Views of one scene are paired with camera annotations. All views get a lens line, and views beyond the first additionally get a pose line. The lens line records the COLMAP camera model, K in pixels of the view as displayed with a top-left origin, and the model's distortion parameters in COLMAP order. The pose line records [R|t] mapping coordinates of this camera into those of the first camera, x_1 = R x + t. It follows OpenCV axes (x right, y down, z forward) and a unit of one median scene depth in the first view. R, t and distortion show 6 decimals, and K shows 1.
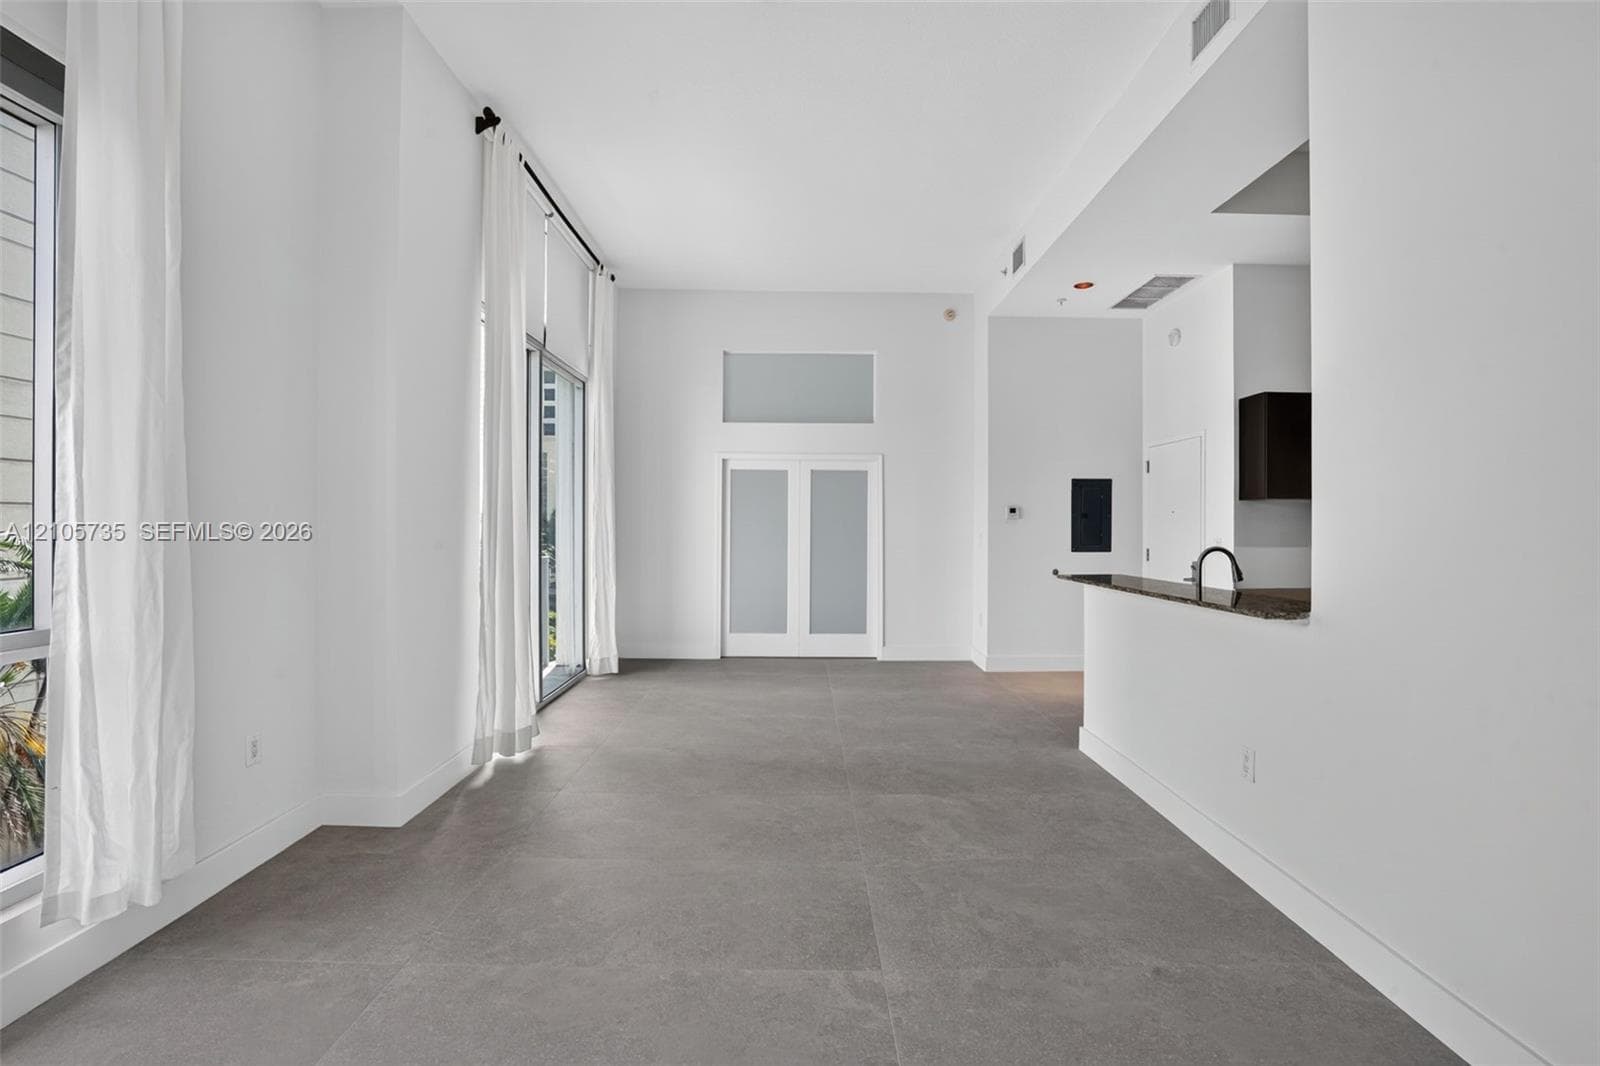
lens RADIAL K [[737.0, 0, 802.4], [0, 737.0, 538.3], [0, 0, 1]] dist [-0.077875, 0.029891]
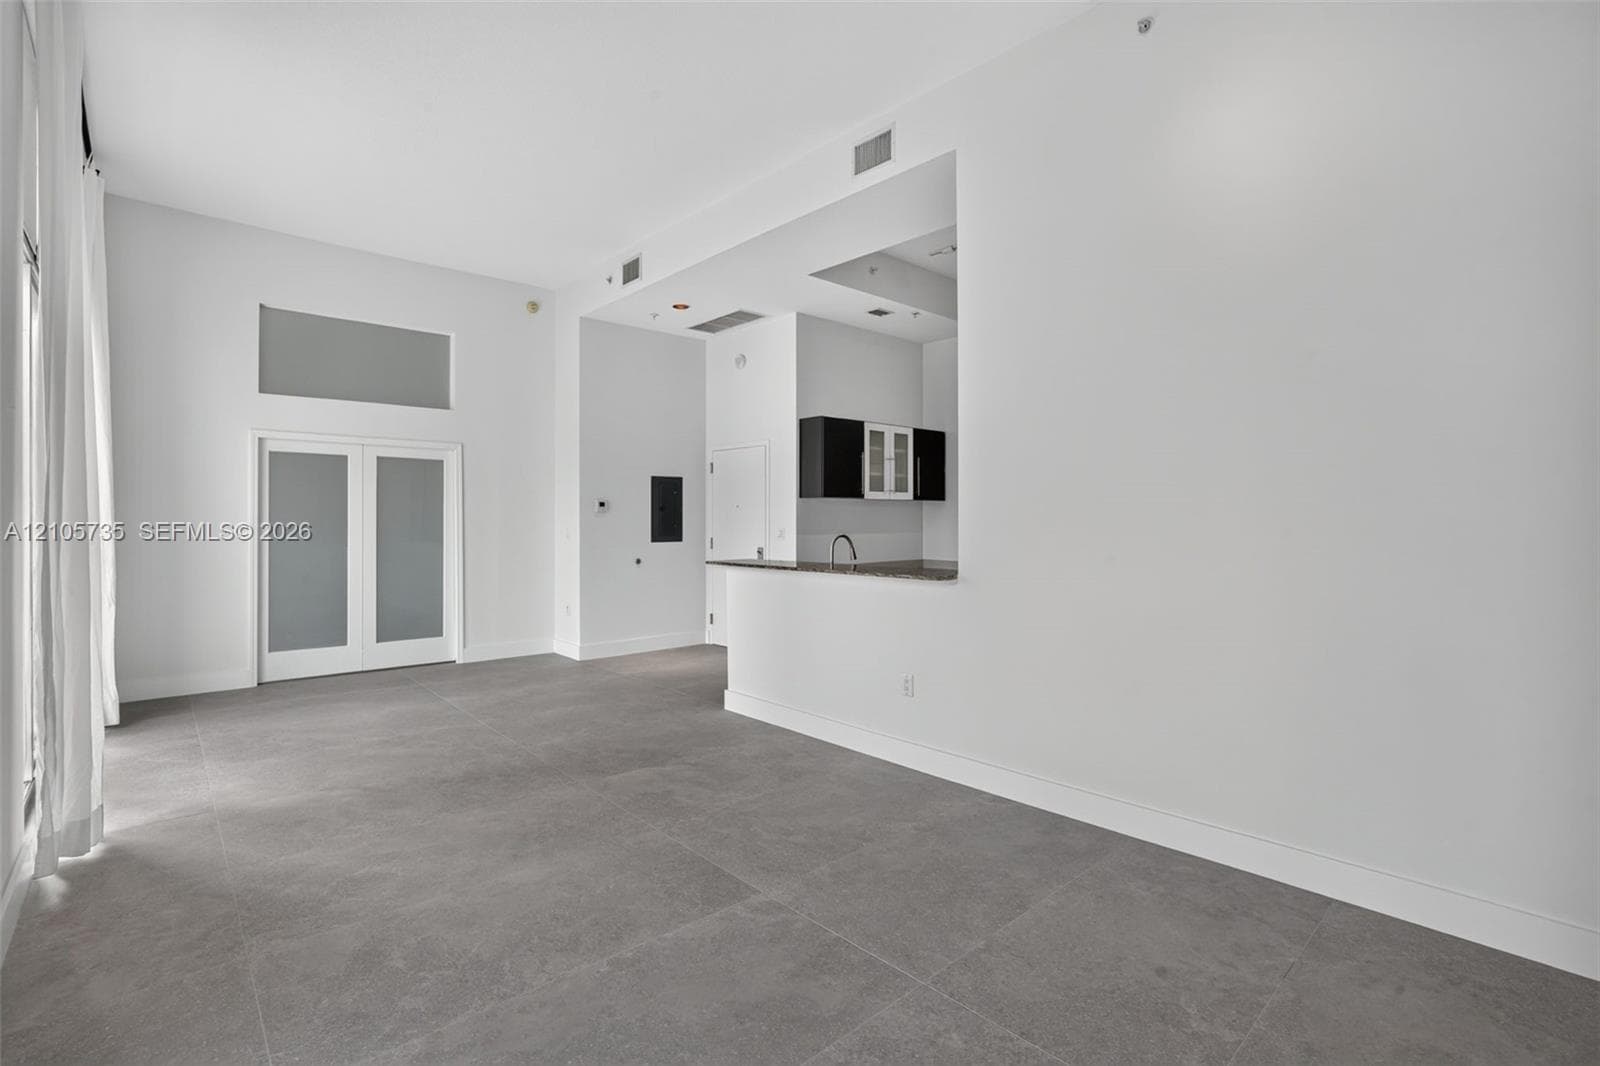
lens RADIAL K [[740.4, 0, 808.6], [0, 740.4, 525.9], [0, 0, 1]] dist [-0.058351, 0.014757]
pose [[0.739206, -0.011113, 0.673387, -0.232545], [0.013914, 0.999902, 0.001227, -0.004355], [-0.673335, 0.008462, 0.739289, 0.014369]]
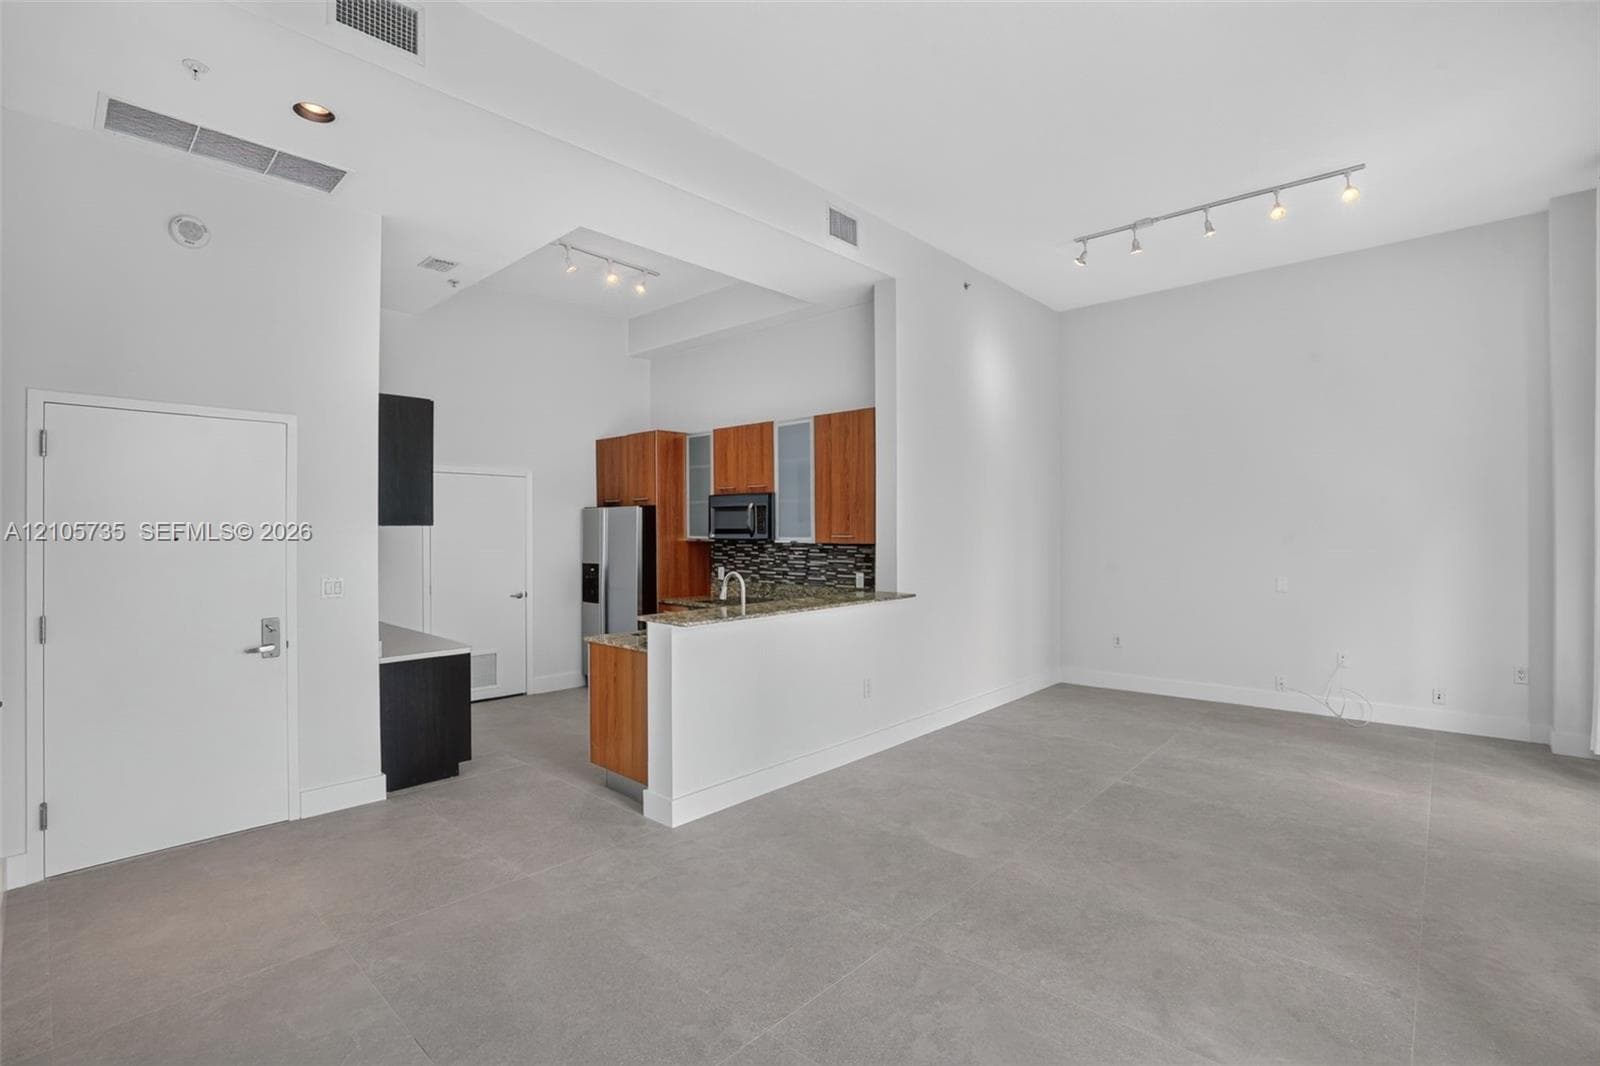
lens RADIAL K [[740.4, 0, 808.6], [0, 740.4, 525.9], [0, 0, 1]] dist [-0.058351, 0.014757]
pose [[-0.743311, 0.002299, 0.668942, -0.214598], [0.012886, 0.999858, 0.010881, -0.045883], [-0.668822, 0.016708, -0.743235, 1.088045]]
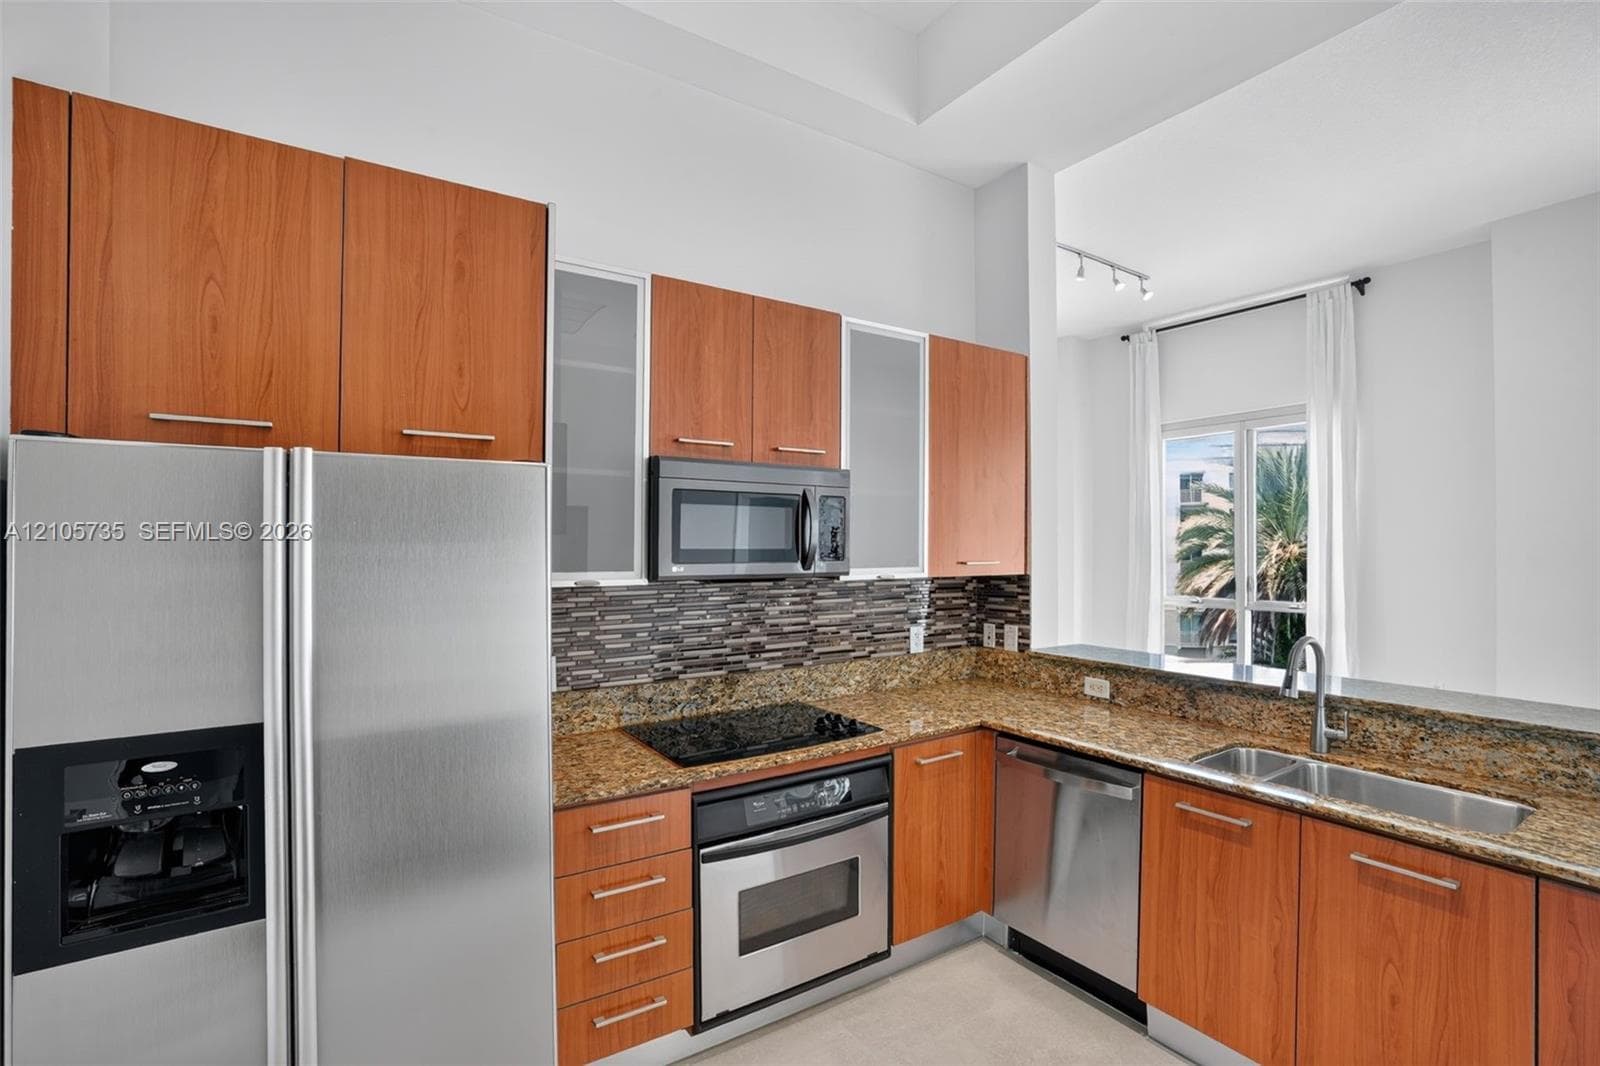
lens RADIAL K [[737.0, 0, 802.4], [0, 737.0, 538.3], [0, 0, 1]] dist [-0.077875, 0.029891]
pose [[-0.836376, -0.007086, -0.548110, 0.747141], [-0.009149, 0.999958, 0.001033, -0.039121], [0.548079, 0.005879, -0.836406, 0.743800]]
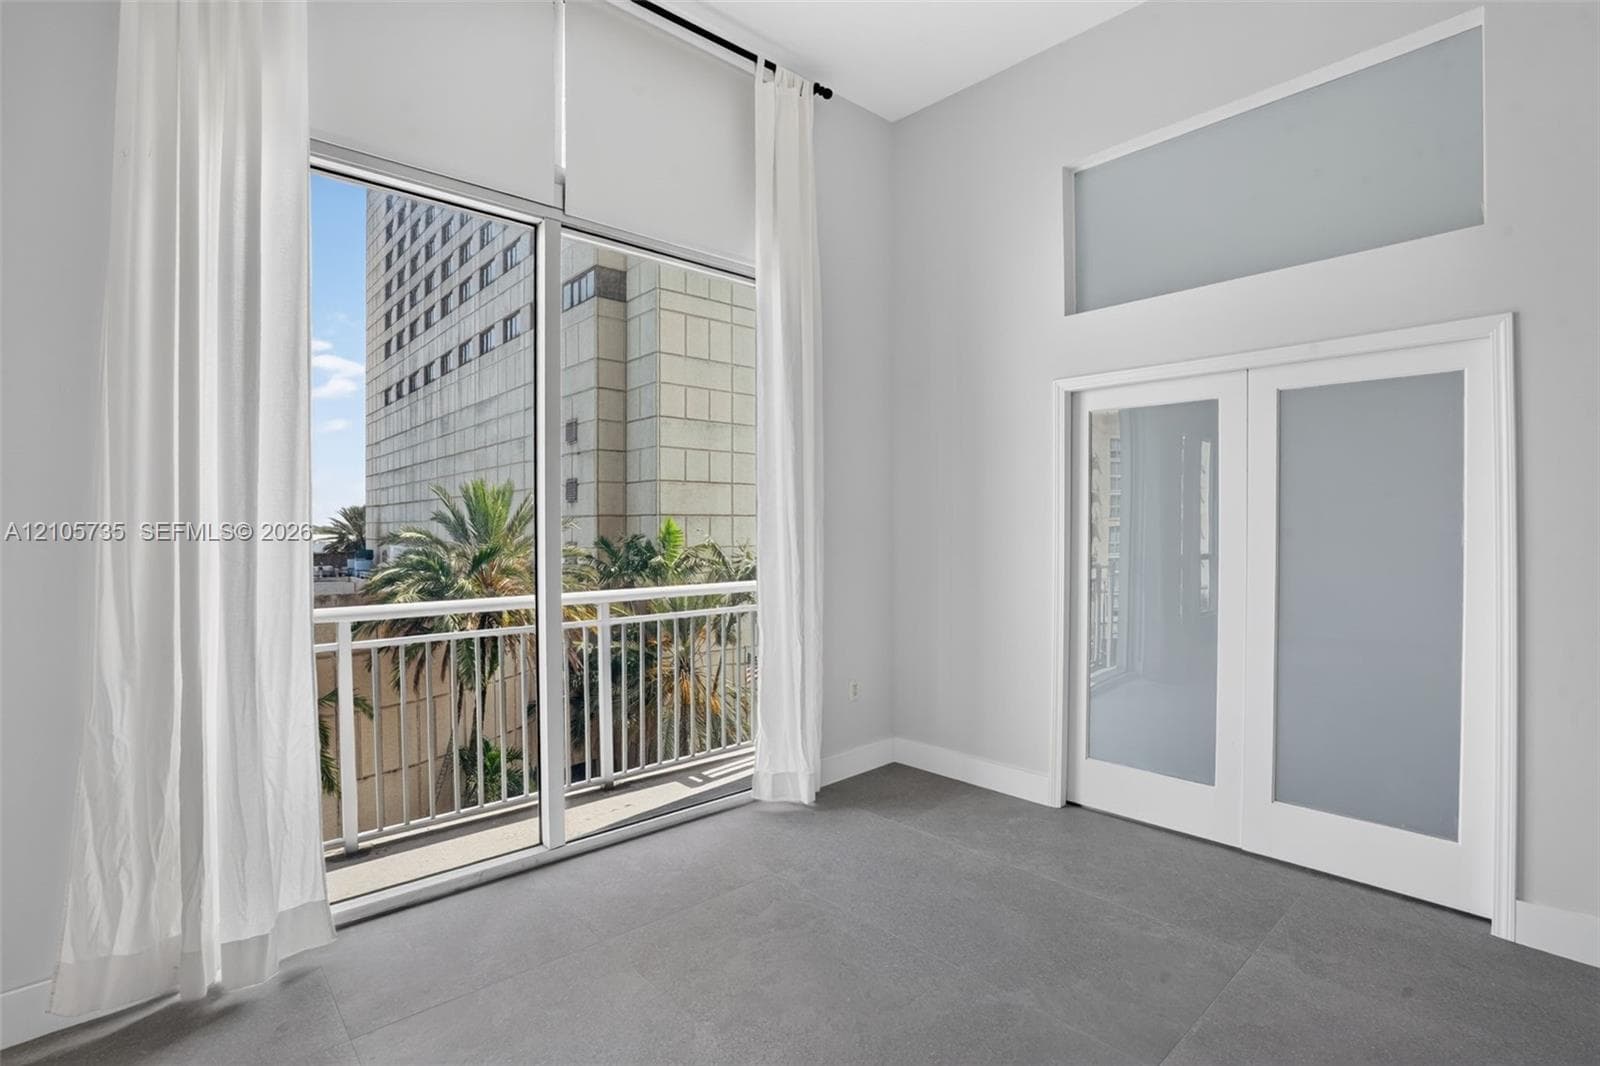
lens RADIAL K [[756.2, 0, 816.0], [0, 756.2, 530.3], [0, 0, 1]] dist [-0.014607, 0.000042]
pose [[0.678001, -0.004832, -0.735045, 0.171685], [-0.006517, 0.999900, -0.012584, -0.012049], [0.735032, 0.013322, 0.677901, 0.657052]]
